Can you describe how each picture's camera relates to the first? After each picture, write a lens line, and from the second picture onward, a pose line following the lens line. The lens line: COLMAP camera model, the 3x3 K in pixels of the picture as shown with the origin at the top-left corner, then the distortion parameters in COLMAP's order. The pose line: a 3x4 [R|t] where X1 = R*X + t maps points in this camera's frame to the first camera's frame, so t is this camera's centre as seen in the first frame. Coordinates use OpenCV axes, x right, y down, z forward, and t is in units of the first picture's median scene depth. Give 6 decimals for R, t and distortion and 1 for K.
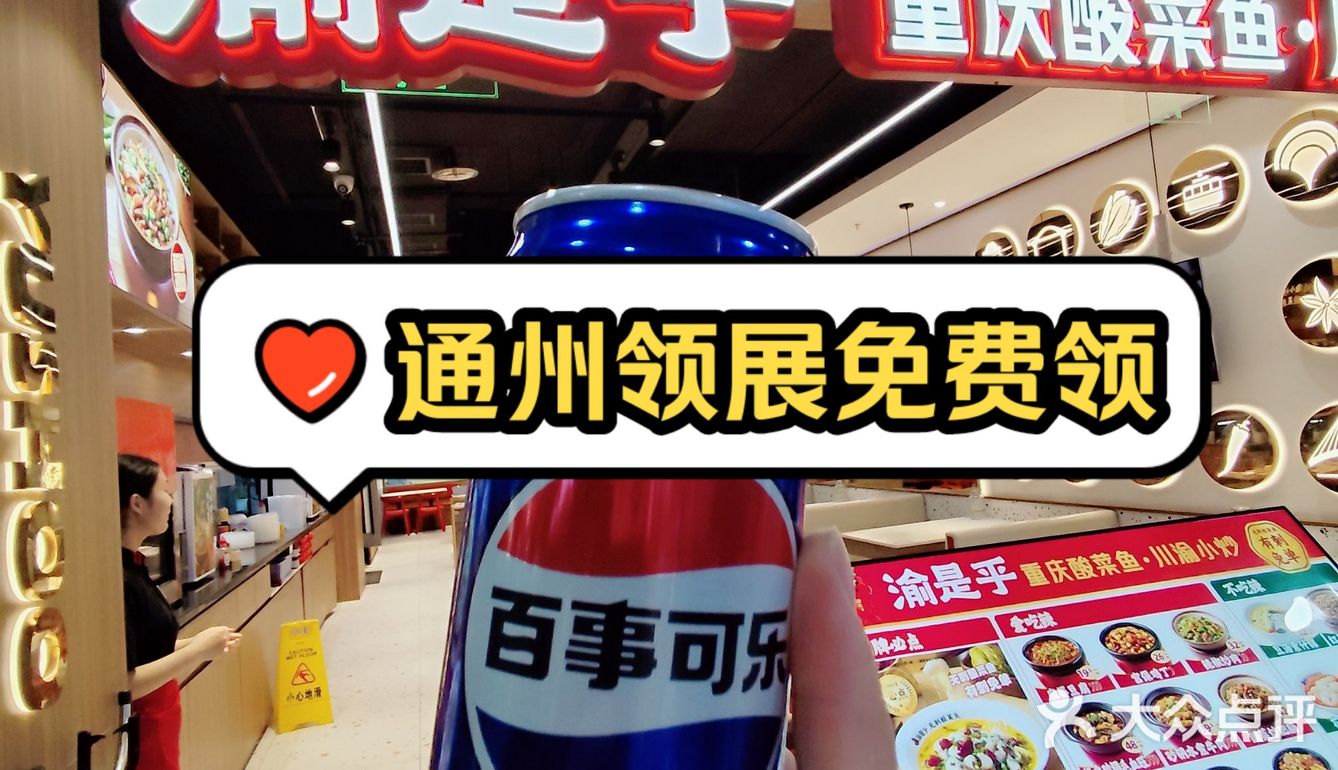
lens RADIAL K [[825.1, 0, 664.5], [0, 825.1, 381.0], [0, 0, 1]] dist [-0.010056, 0.002228]
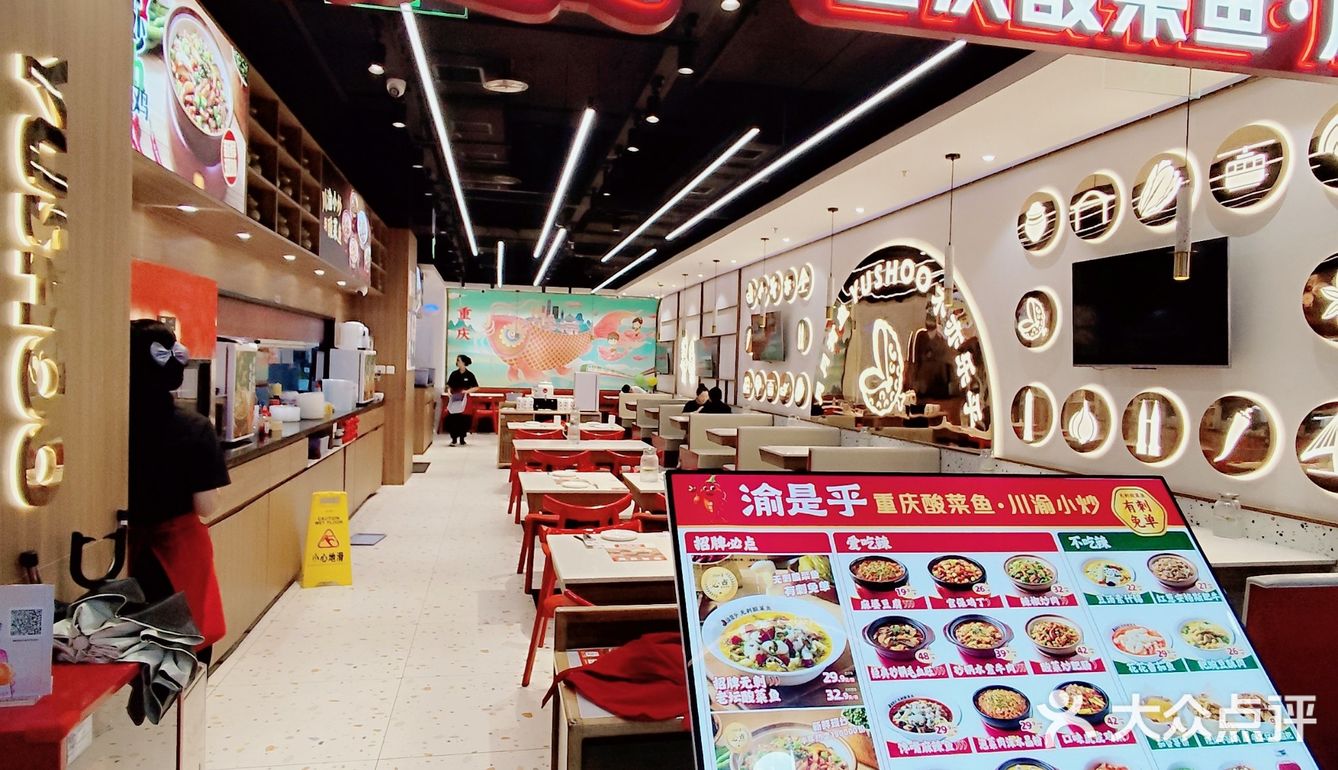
lens RADIAL K [[825.1, 0, 664.9], [0, 825.1, 383.5], [0, 0, 1]] dist [-0.010056, 0.002228]
pose [[0.989913, 0.112931, -0.085549, 0.212221], [-0.105104, 0.990283, 0.091061, 0.006734], [0.095001, -0.081152, 0.992164, -0.095328]]
